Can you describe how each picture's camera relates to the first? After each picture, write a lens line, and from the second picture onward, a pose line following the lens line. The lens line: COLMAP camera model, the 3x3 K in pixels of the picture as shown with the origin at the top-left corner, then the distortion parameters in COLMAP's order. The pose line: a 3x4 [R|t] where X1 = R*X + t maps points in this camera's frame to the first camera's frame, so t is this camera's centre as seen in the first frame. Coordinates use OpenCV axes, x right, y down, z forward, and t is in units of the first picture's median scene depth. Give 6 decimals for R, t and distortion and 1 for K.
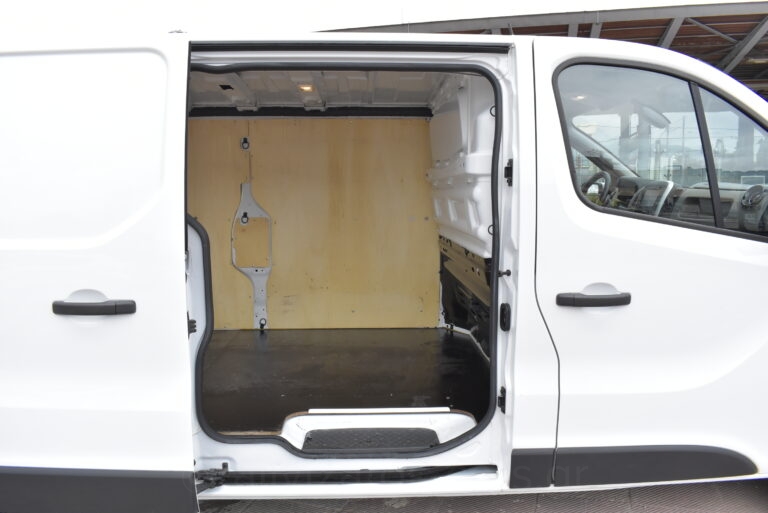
lens RADIAL K [[604.9, 0, 386.1], [0, 604.9, 254.4], [0, 0, 1]] dist [-0.102465, 0.009038]
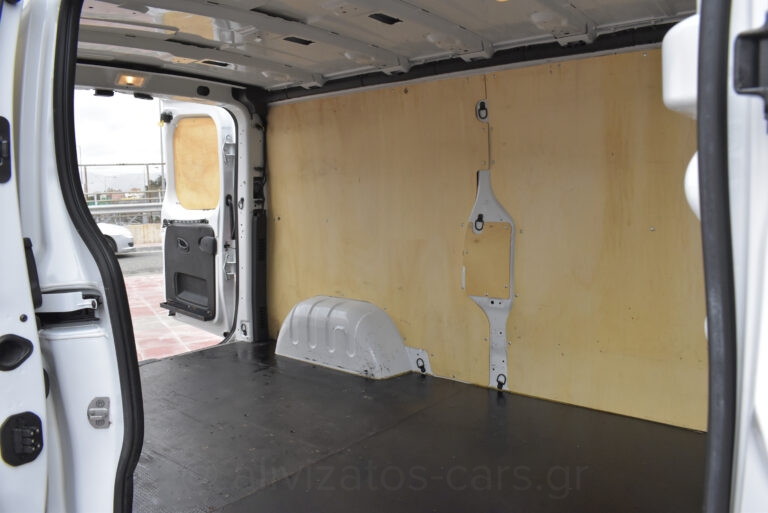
lens RADIAL K [[604.9, 0, 383.8], [0, 604.9, 259.0], [0, 0, 1]] dist [-0.102465, 0.009038]
pose [[0.727212, 0.063508, -0.683469, 0.147778], [-0.054159, 0.997915, 0.035101, -0.037439], [0.684273, 0.011490, 0.729136, 0.434607]]
